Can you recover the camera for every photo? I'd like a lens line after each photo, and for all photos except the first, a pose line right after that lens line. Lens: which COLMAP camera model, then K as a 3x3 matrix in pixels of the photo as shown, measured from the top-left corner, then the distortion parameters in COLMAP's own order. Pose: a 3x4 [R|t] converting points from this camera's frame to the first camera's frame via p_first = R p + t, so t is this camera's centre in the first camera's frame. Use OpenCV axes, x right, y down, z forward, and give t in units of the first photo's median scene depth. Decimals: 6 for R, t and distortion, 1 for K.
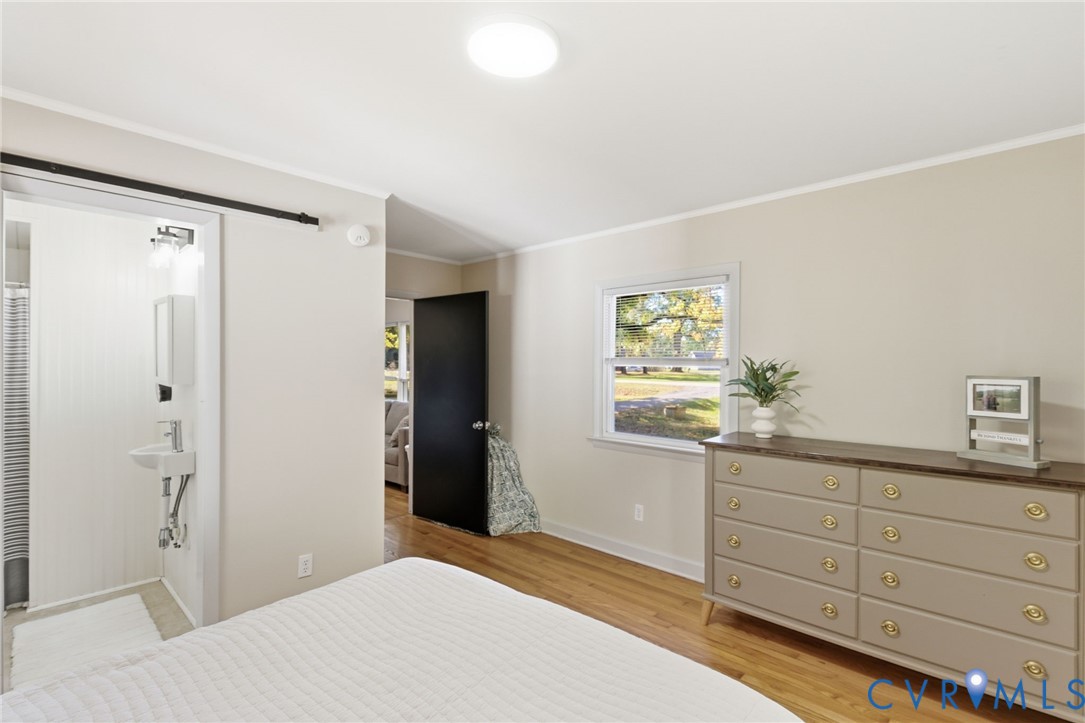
lens RADIAL K [[500.8, 0, 542.0], [0, 500.8, 366.5], [0, 0, 1]] dist [-0.003103, -0.000594]
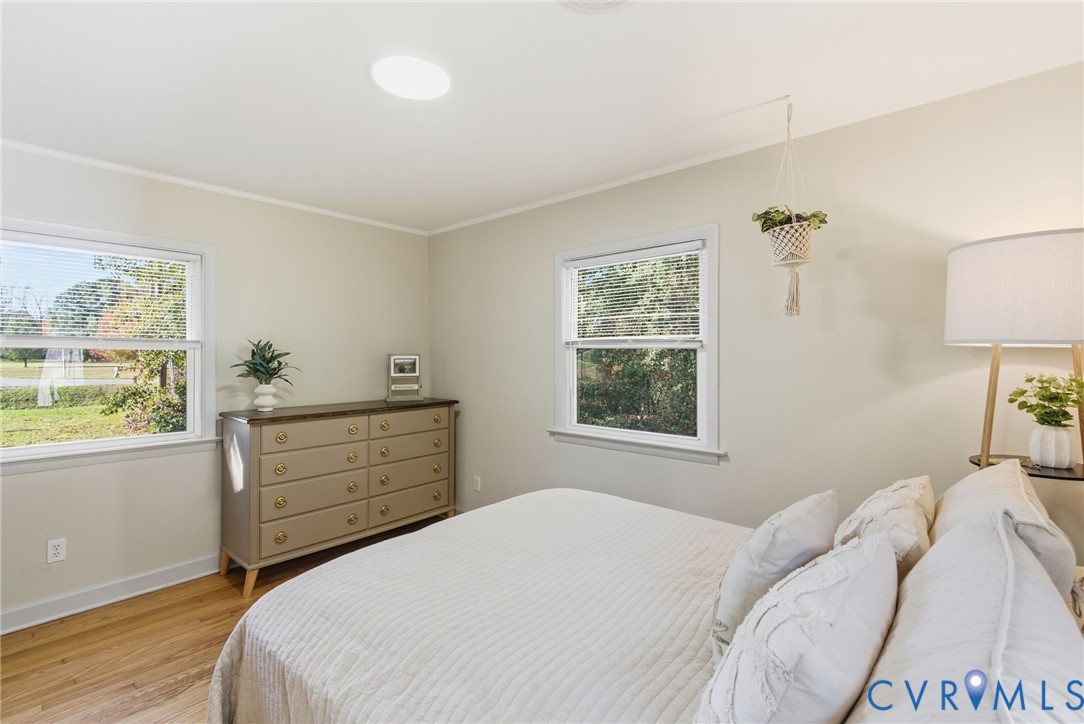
lens RADIAL K [[491.9, 0, 544.5], [0, 491.9, 353.6], [0, 0, 1]] dist [-0.001760, -0.000260]
pose [[-0.030543, -0.004741, 0.999522, -0.885348], [0.000919, 0.999988, 0.004772, 0.009410], [-0.999533, 0.001065, -0.030539, 0.522548]]
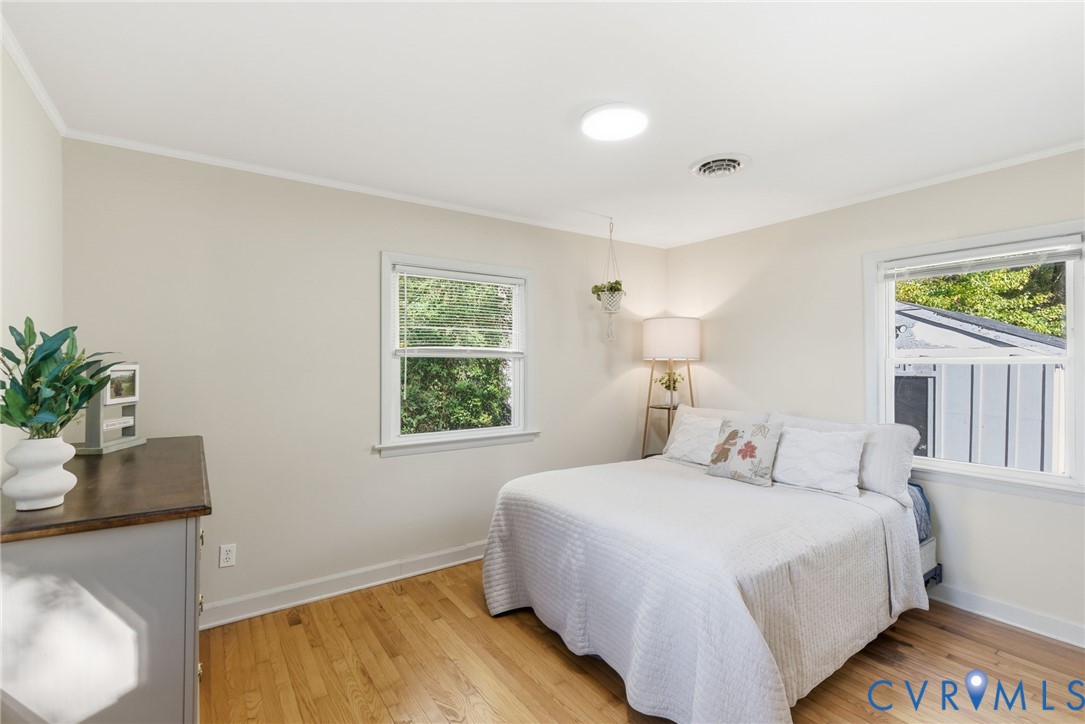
lens RADIAL K [[492.3, 0, 545.0], [0, 492.3, 353.6], [0, 0, 1]] dist [-0.001760, -0.000260]
pose [[-0.979751, -0.001670, 0.200212, -0.097707], [-0.005906, 0.999771, -0.020561, 0.018013], [-0.200132, -0.021327, -0.979537, 1.720923]]
